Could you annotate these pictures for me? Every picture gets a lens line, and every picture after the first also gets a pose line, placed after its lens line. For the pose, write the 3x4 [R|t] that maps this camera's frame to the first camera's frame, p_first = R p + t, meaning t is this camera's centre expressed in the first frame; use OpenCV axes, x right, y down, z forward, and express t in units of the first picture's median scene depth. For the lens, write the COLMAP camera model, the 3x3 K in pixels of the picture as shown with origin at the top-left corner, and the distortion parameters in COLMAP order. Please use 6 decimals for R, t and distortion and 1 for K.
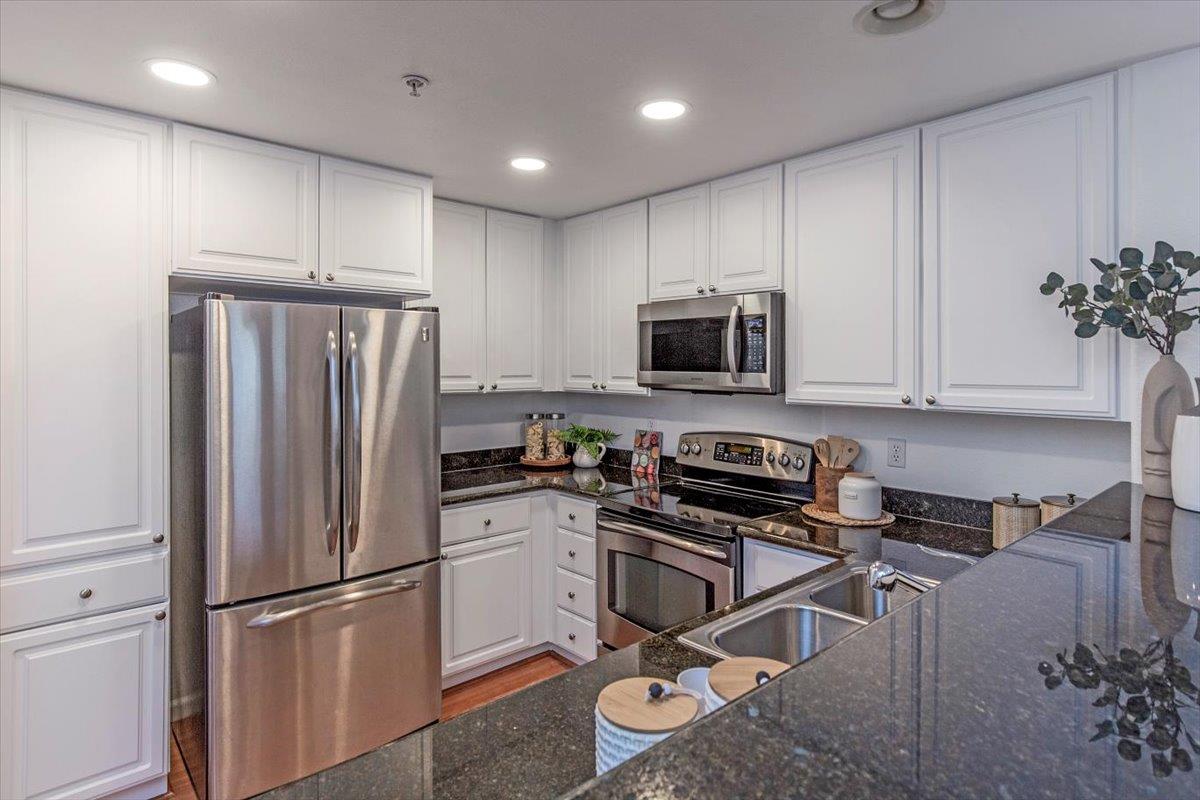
lens RADIAL K [[647.8, 0, 591.2], [0, 647.8, 367.7], [0, 0, 1]] dist [-0.003218, 0.000176]
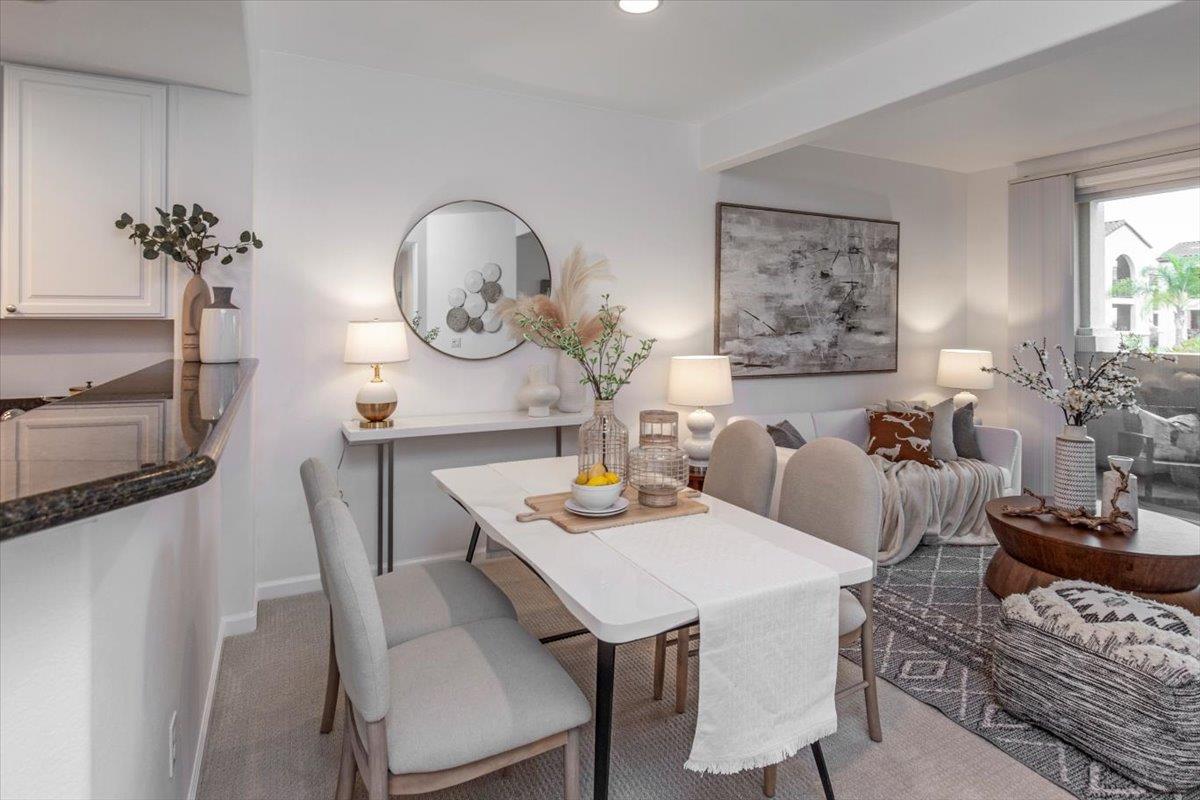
lens RADIAL K [[647.8, 0, 612.8], [0, 647.8, 310.8], [0, 0, 1]] dist [-0.003218, 0.000176]
pose [[0.247317, 0.014513, 0.968826, -0.436013], [0.001760, 0.999879, -0.015427, 0.100222], [-0.968933, 0.005521, 0.247262, -0.426617]]
